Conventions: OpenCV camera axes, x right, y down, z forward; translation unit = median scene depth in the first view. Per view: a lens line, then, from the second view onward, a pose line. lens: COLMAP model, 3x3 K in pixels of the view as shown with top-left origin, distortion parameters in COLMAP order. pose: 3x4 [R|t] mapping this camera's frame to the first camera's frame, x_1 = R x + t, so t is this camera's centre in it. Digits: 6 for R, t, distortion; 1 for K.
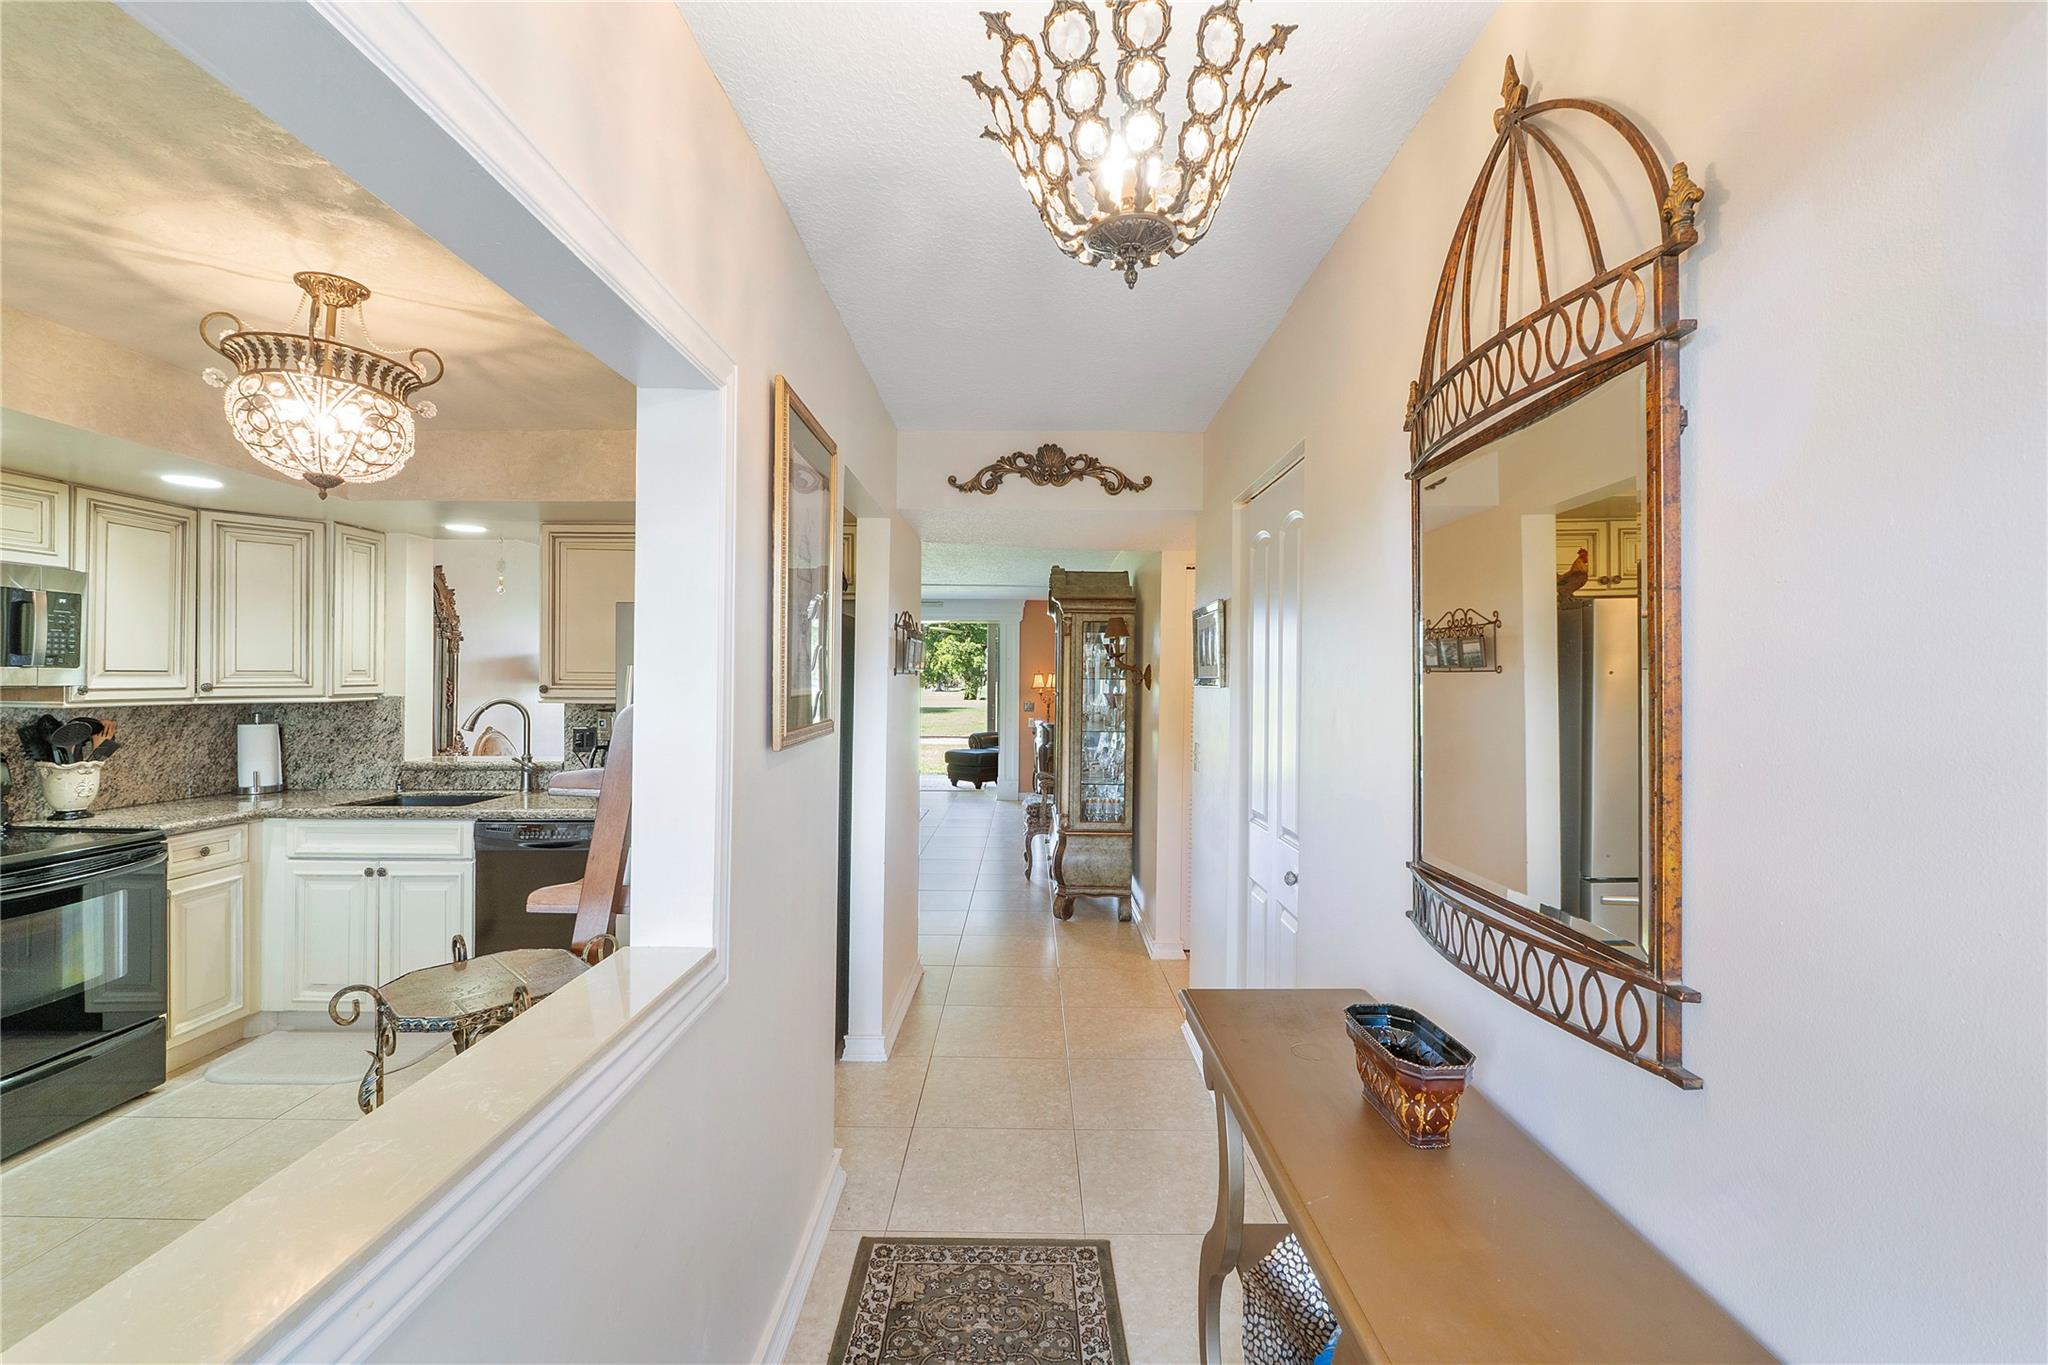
lens RADIAL K [[867.3, 0, 1027.4], [0, 867.3, 680.9], [0, 0, 1]] dist [-0.008008, -0.000170]
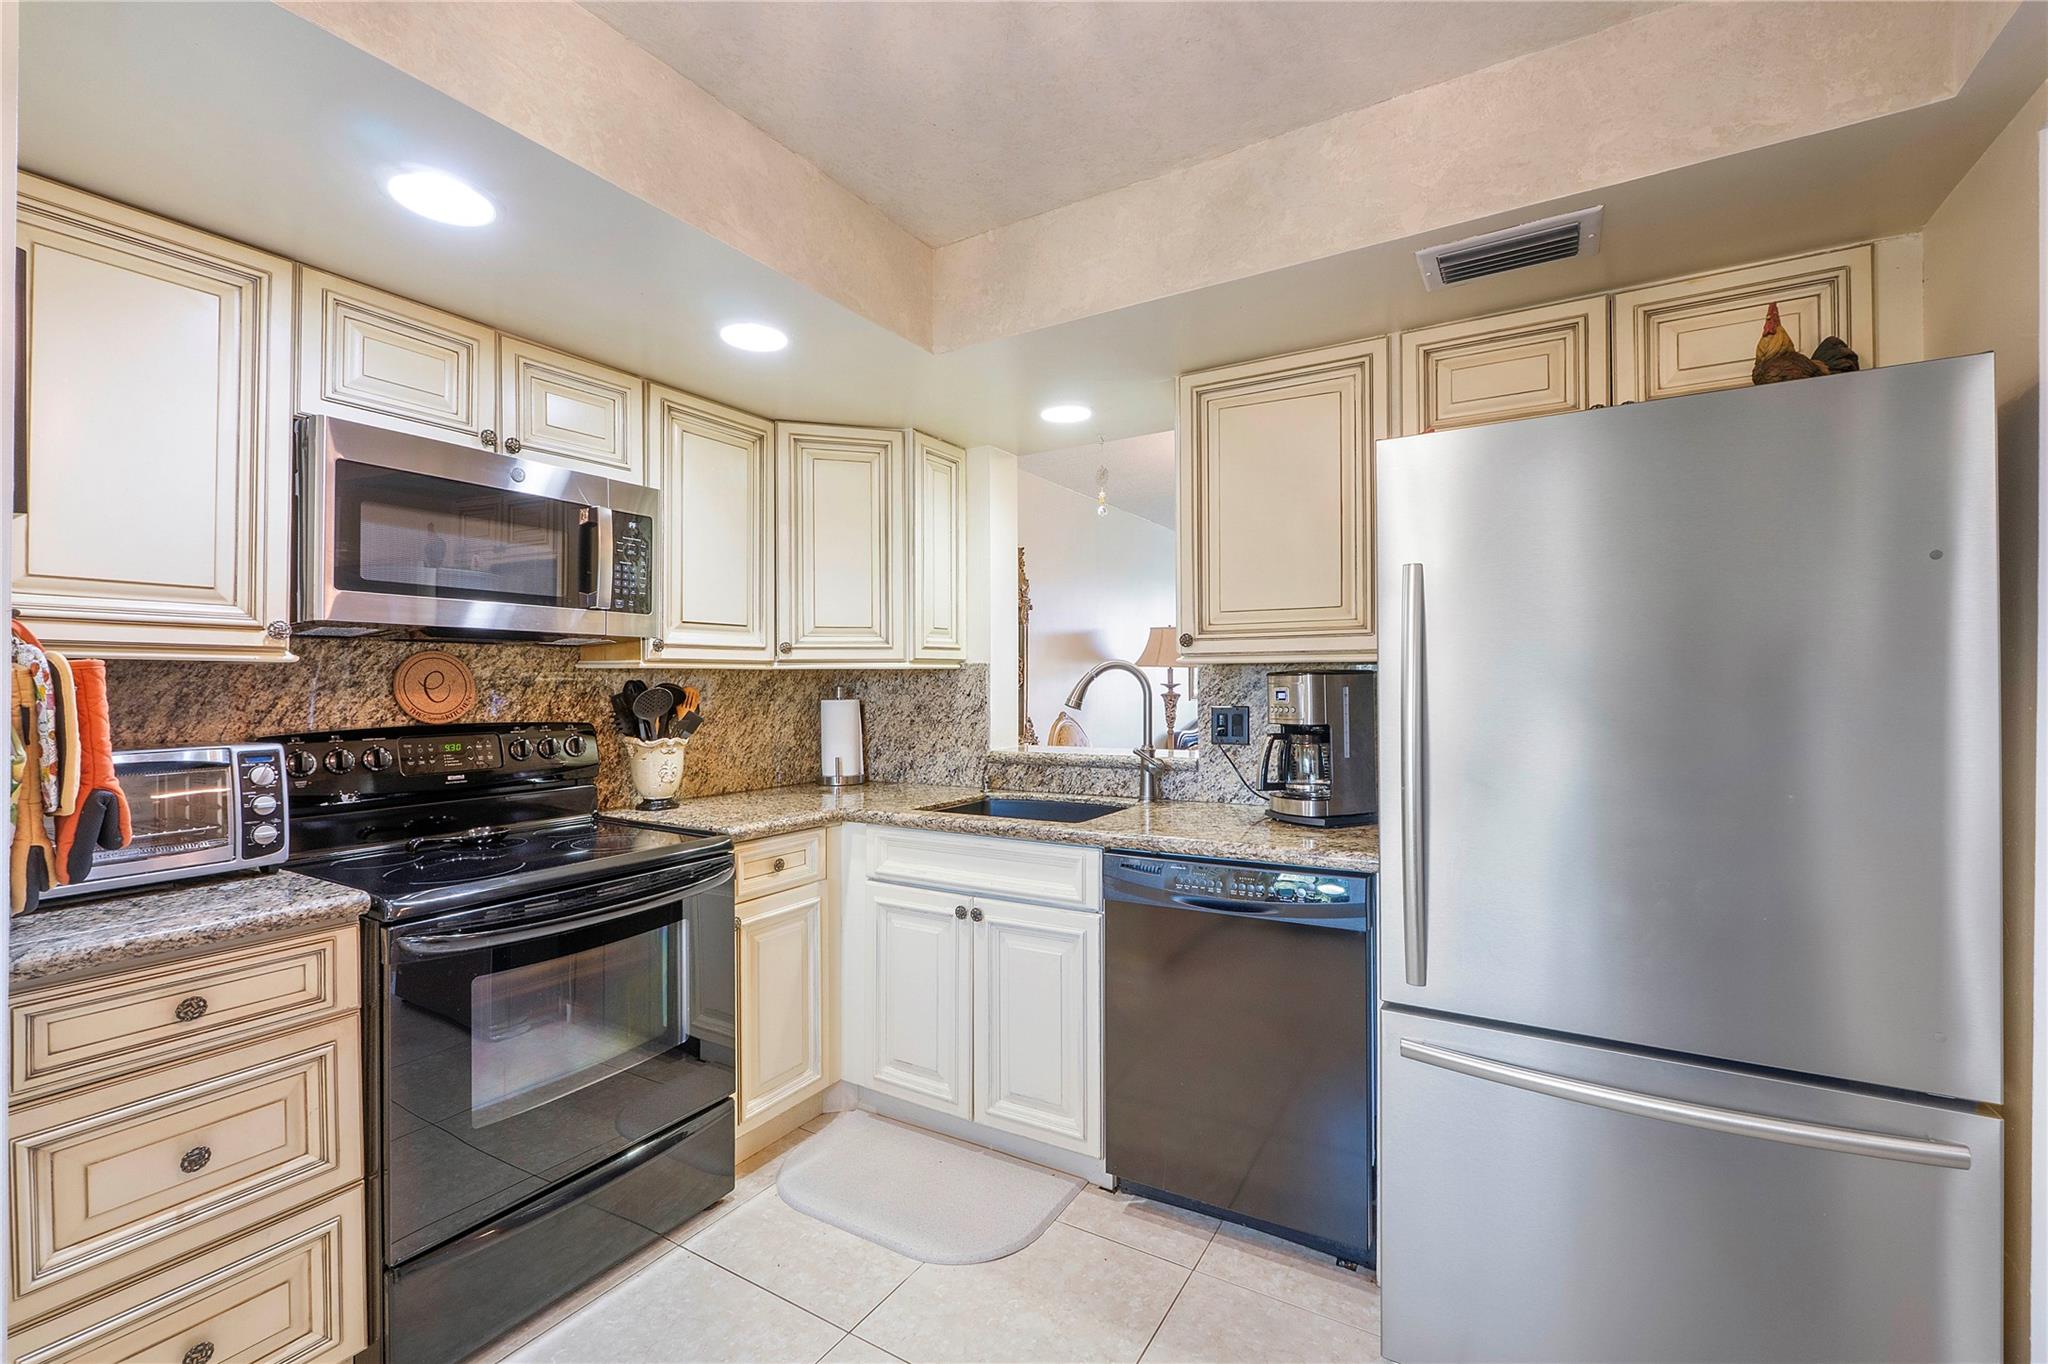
lens RADIAL K [[867.3, 0, 1023.0], [0, 867.3, 683.3], [0, 0, 1]] dist [-0.008008, -0.000170]
pose [[0.857480, -0.009077, -0.514437, -0.367961], [0.009115, 0.999955, -0.002451, 0.043832], [0.514437, -0.002587, 0.857525, 0.440376]]
